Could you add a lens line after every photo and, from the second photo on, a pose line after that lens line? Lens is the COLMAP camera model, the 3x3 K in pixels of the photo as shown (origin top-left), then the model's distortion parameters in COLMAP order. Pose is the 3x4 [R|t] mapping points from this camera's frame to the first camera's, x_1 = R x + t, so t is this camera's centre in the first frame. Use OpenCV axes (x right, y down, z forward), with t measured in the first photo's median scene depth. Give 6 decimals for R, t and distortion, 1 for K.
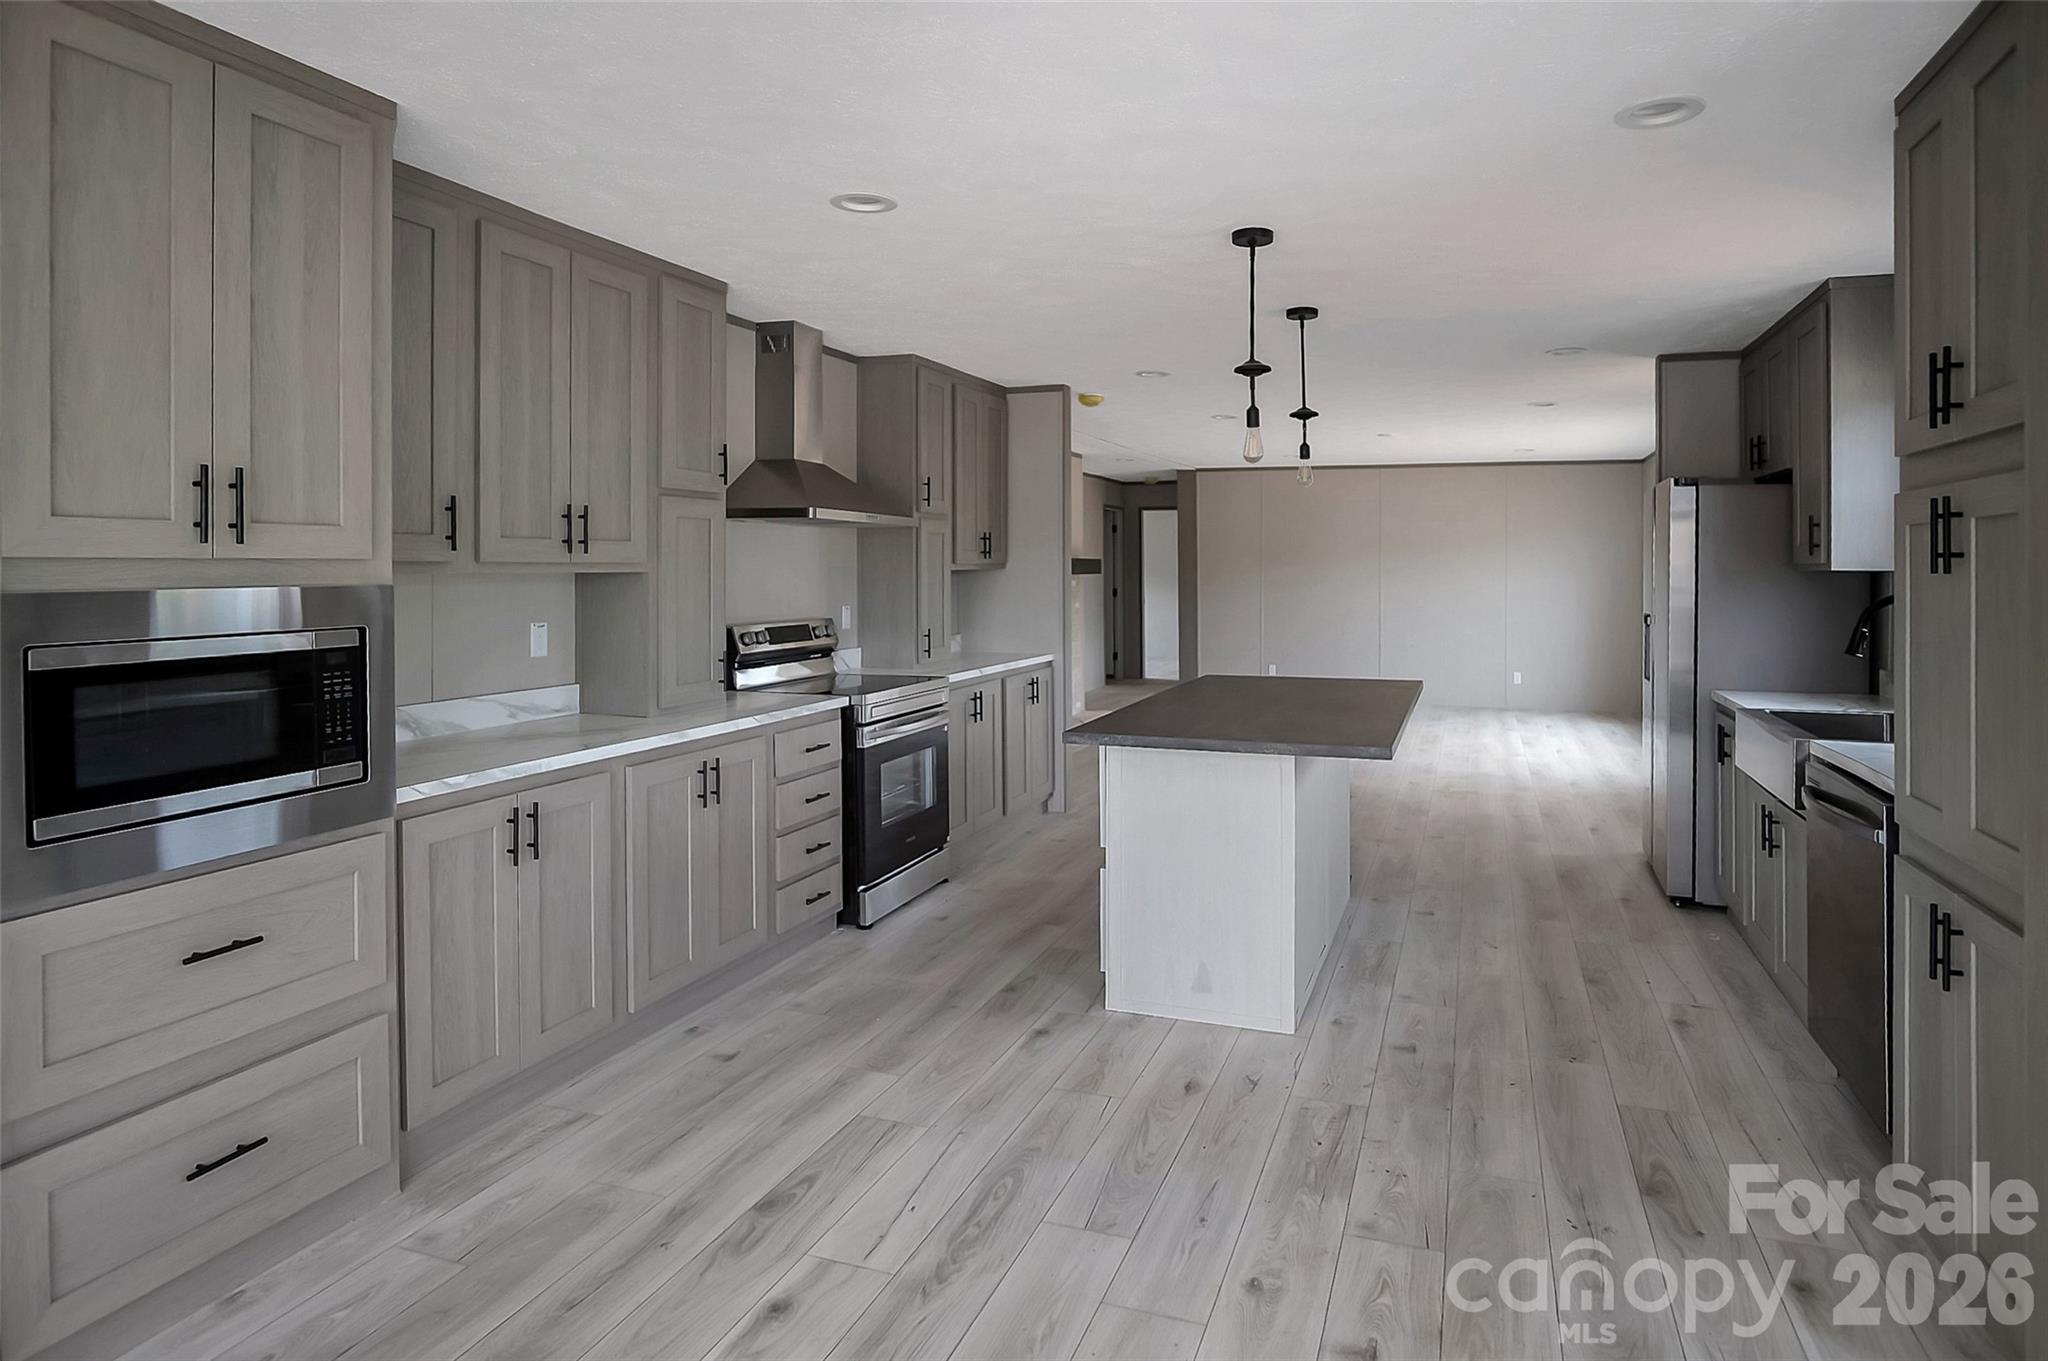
lens RADIAL K [[1138.1, 0, 1057.8], [0, 1138.1, 659.0], [0, 0, 1]] dist [-0.027928, 0.000088]
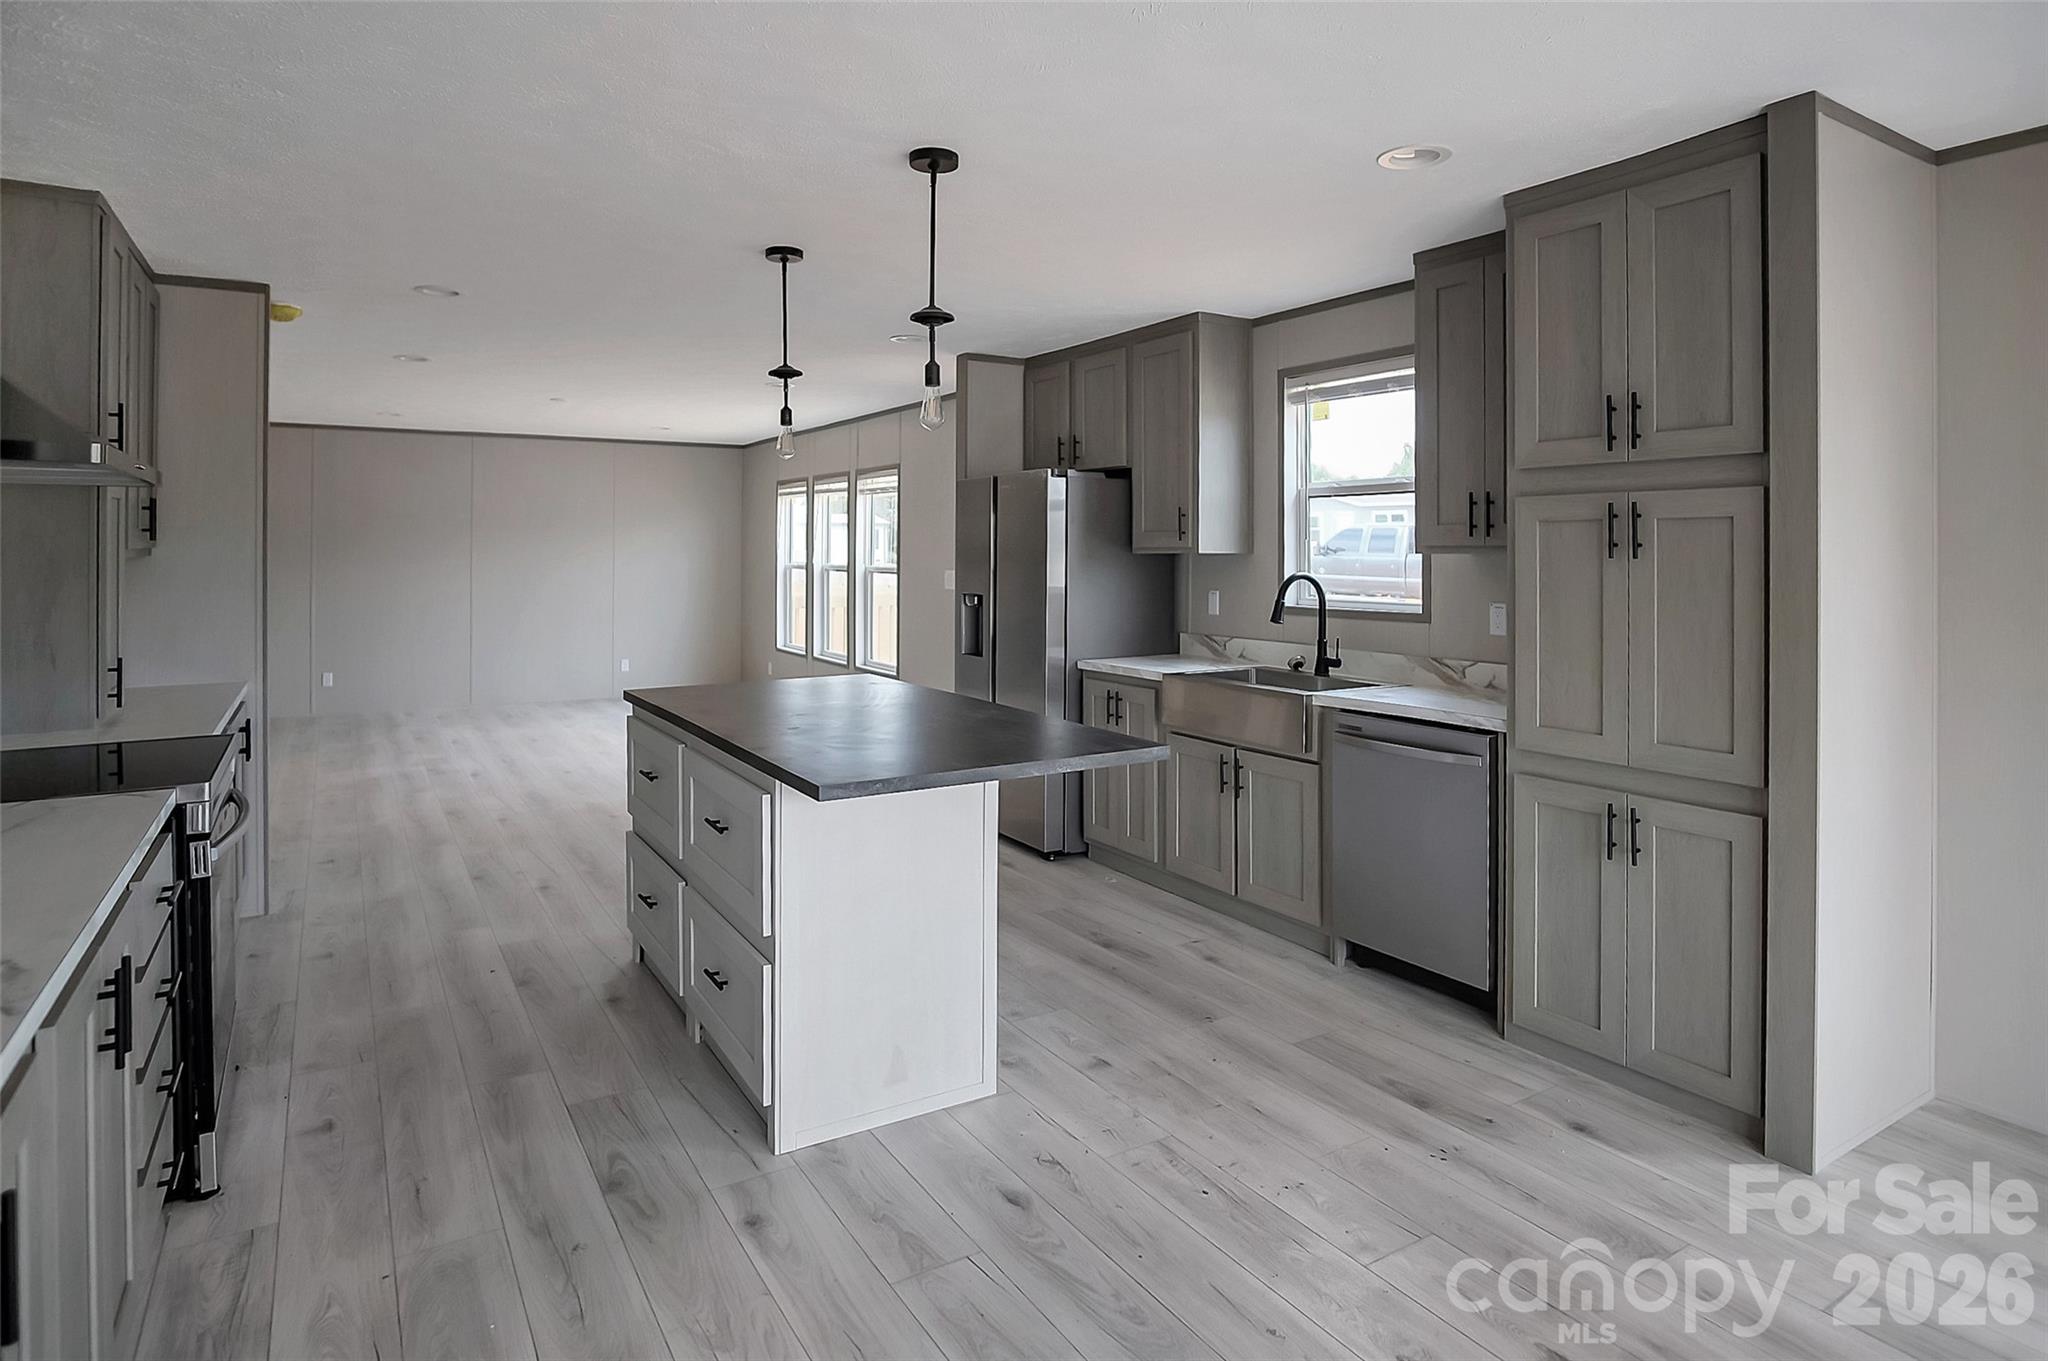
lens RADIAL K [[1150.7, 0, 1018.5], [0, 1150.7, 612.0], [0, 0, 1]] dist [-0.025183, 0.000862]
pose [[0.626311, -0.043134, 0.778379, -0.561948], [0.062475, 0.998034, 0.005037, -0.048188], [-0.777066, 0.045475, 0.627774, 0.531864]]
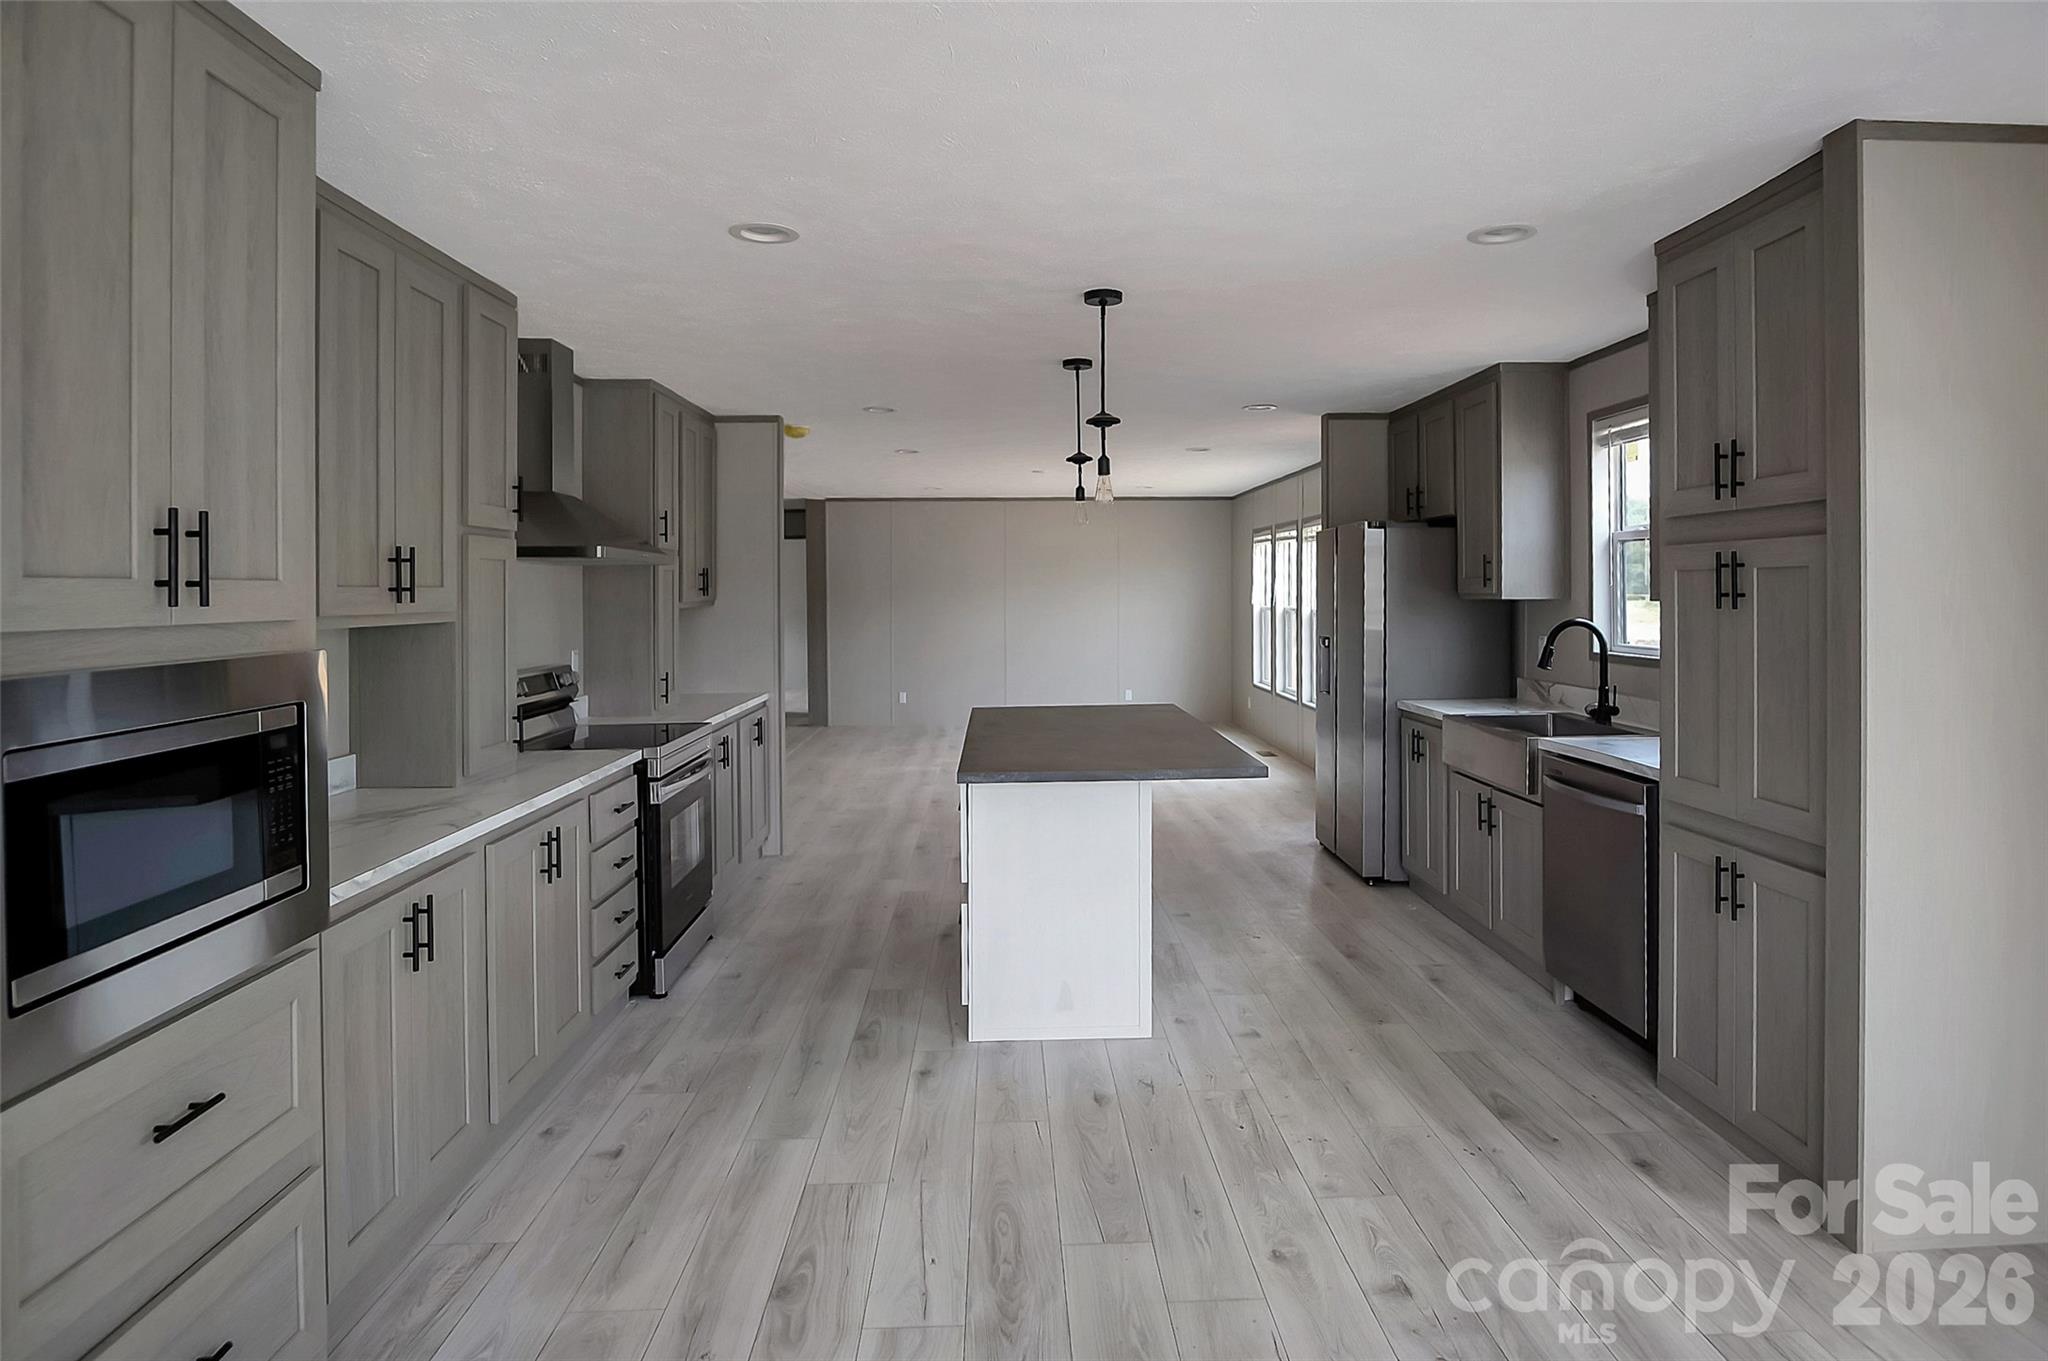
lens RADIAL K [[1146.7, 0, 1024.0], [0, 1146.7, 680.5], [0, 0, 1]] dist [-0.031292, 0.002528]
pose [[0.932092, -0.039287, 0.360086, -0.360361], [0.040751, 0.999163, 0.003528, -0.021941], [-0.359923, 0.011385, 0.932913, 0.030050]]
